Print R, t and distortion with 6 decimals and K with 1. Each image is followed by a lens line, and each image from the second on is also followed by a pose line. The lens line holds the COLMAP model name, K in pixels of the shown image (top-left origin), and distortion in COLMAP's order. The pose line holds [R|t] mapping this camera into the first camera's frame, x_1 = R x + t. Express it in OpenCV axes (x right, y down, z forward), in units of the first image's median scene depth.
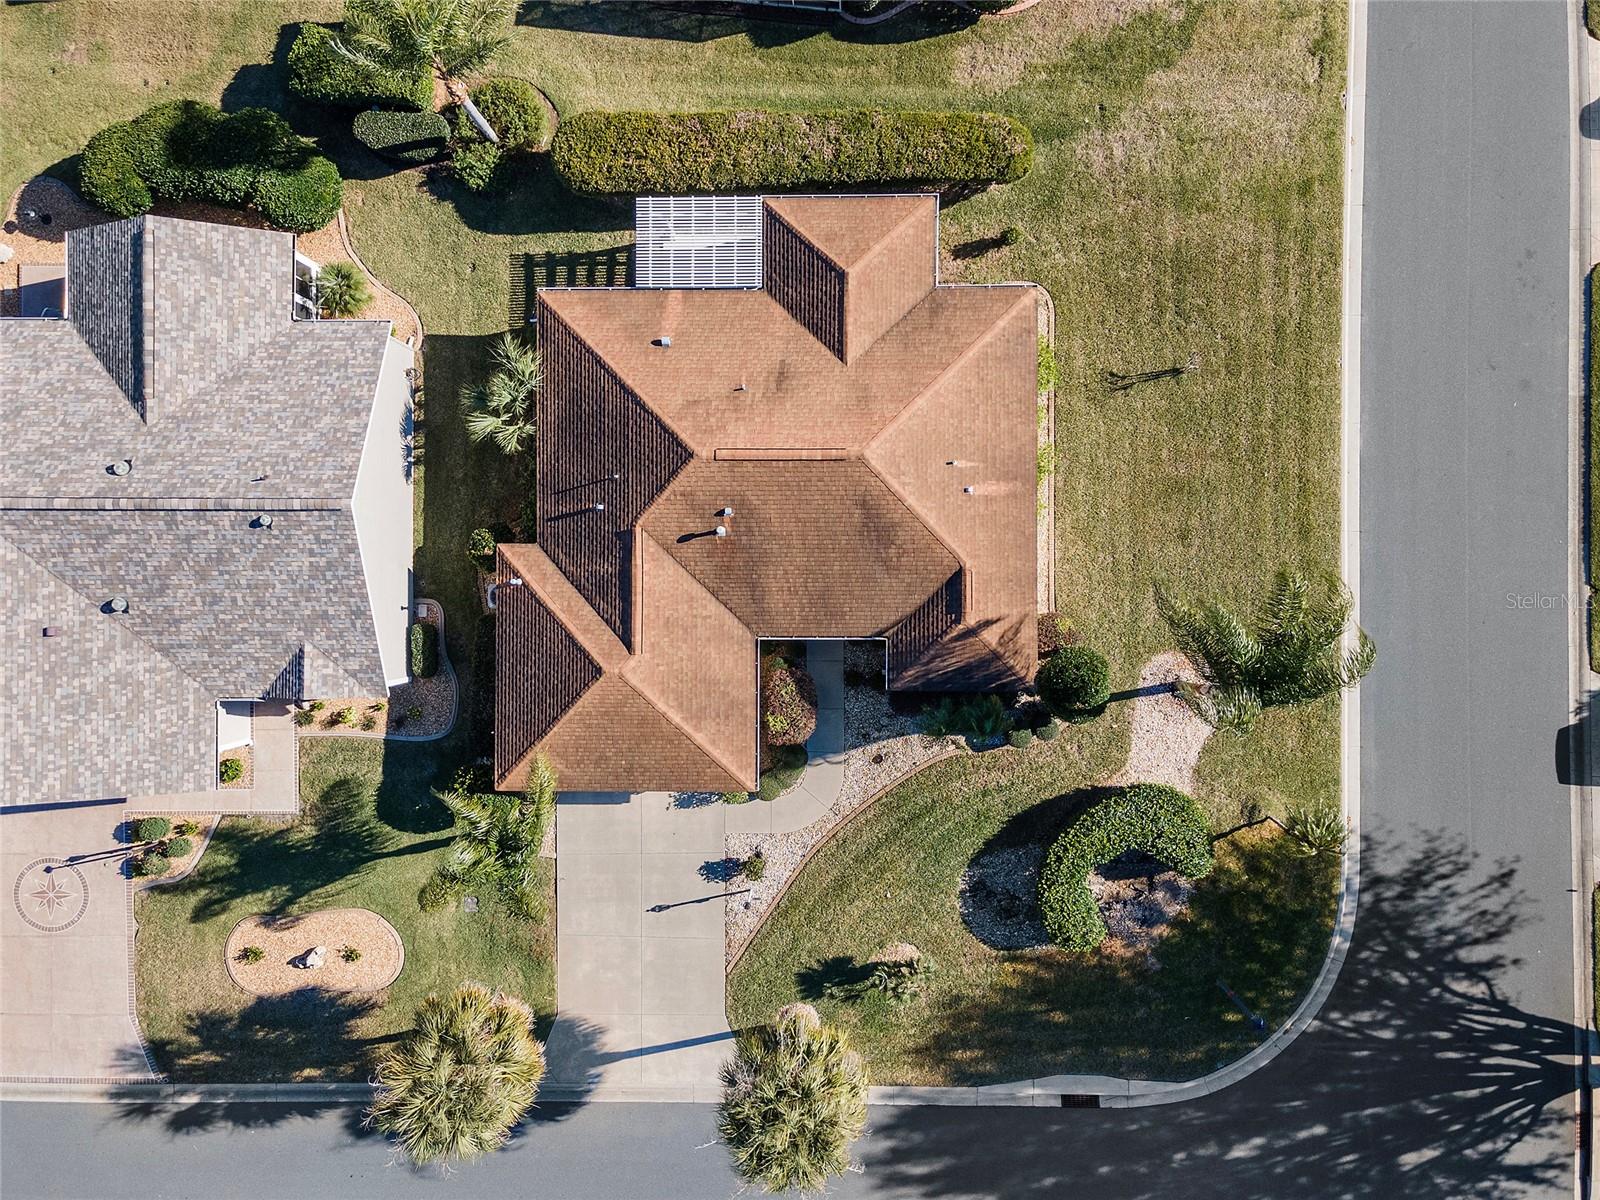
lens RADIAL K [[1242.3, 0, 824.9], [0, 1242.3, 594.9], [0, 0, 1]] dist [0.004585, 0.082140]
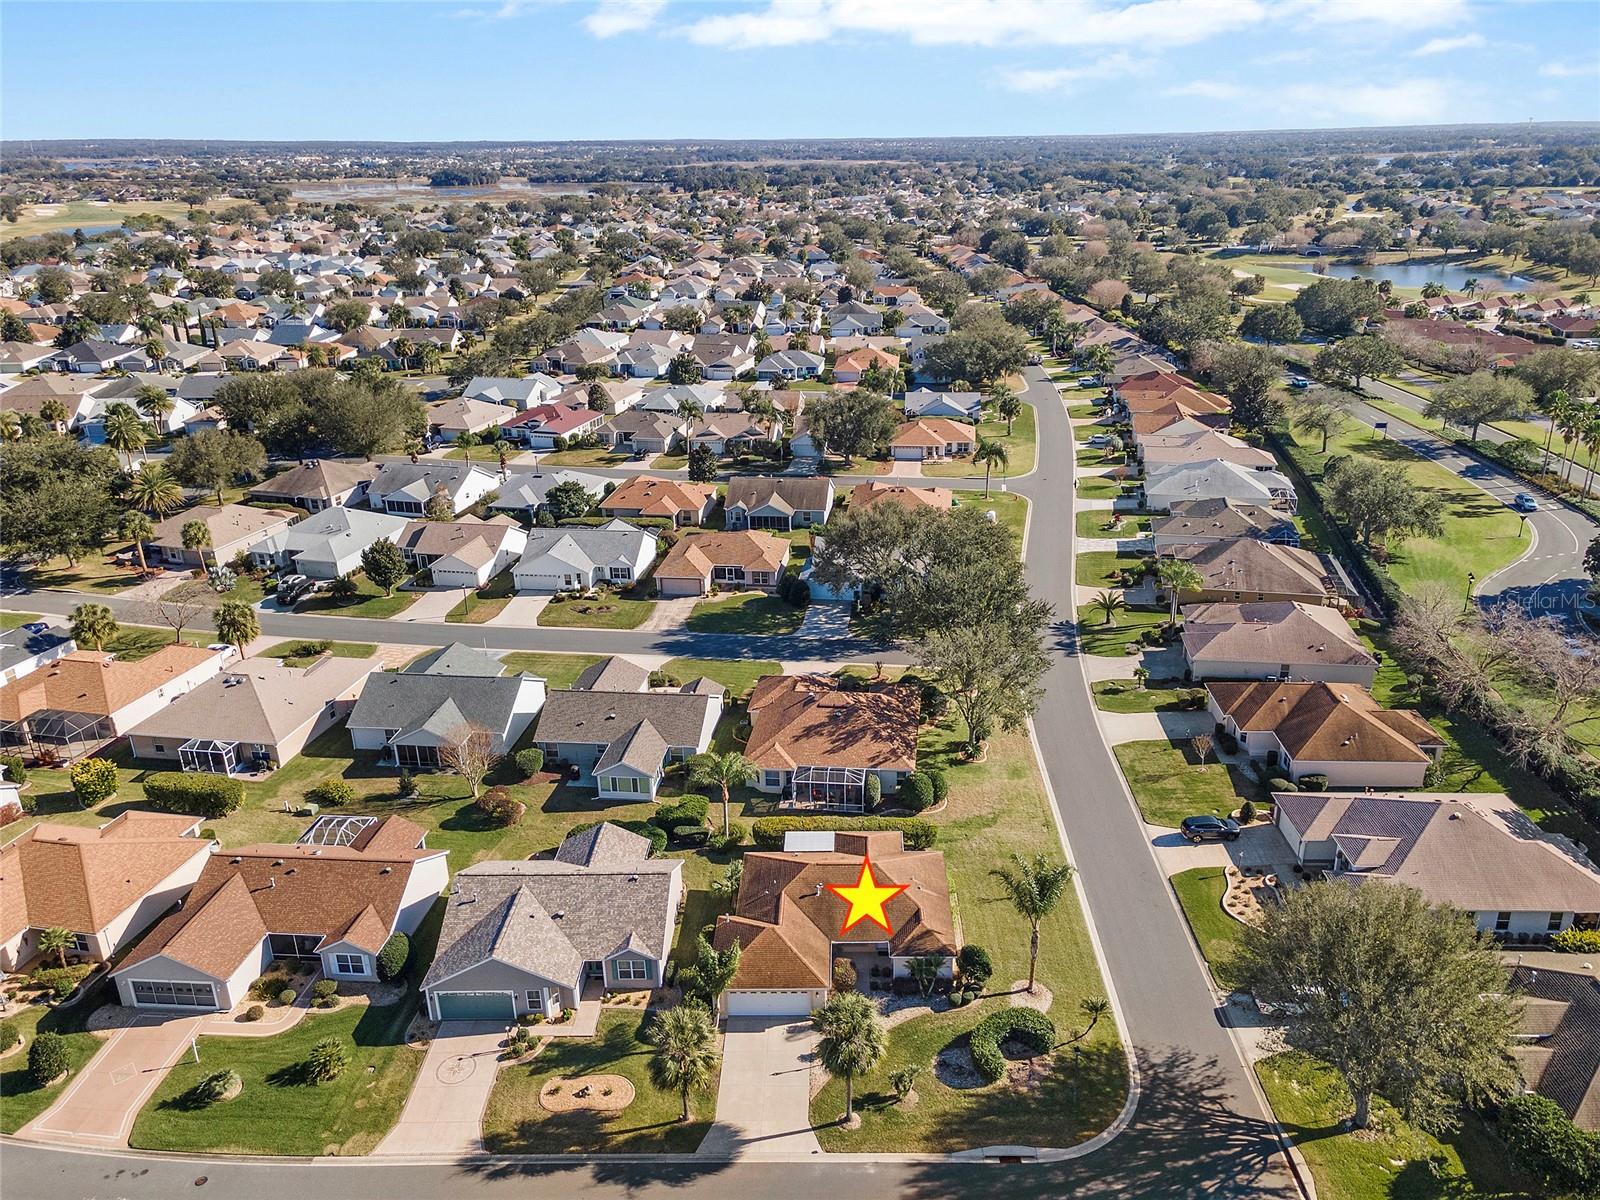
lens RADIAL K [[1197.6, 0, 800.0], [0, 1197.6, 600.0], [0, 0, 1]] dist [0.034040, -0.000531]
pose [[0.999512, 0.003810, -0.031016, -0.041956], [-0.029987, 0.396096, -0.917719, 1.664126], [0.008789, 0.918201, 0.396017, -0.392821]]
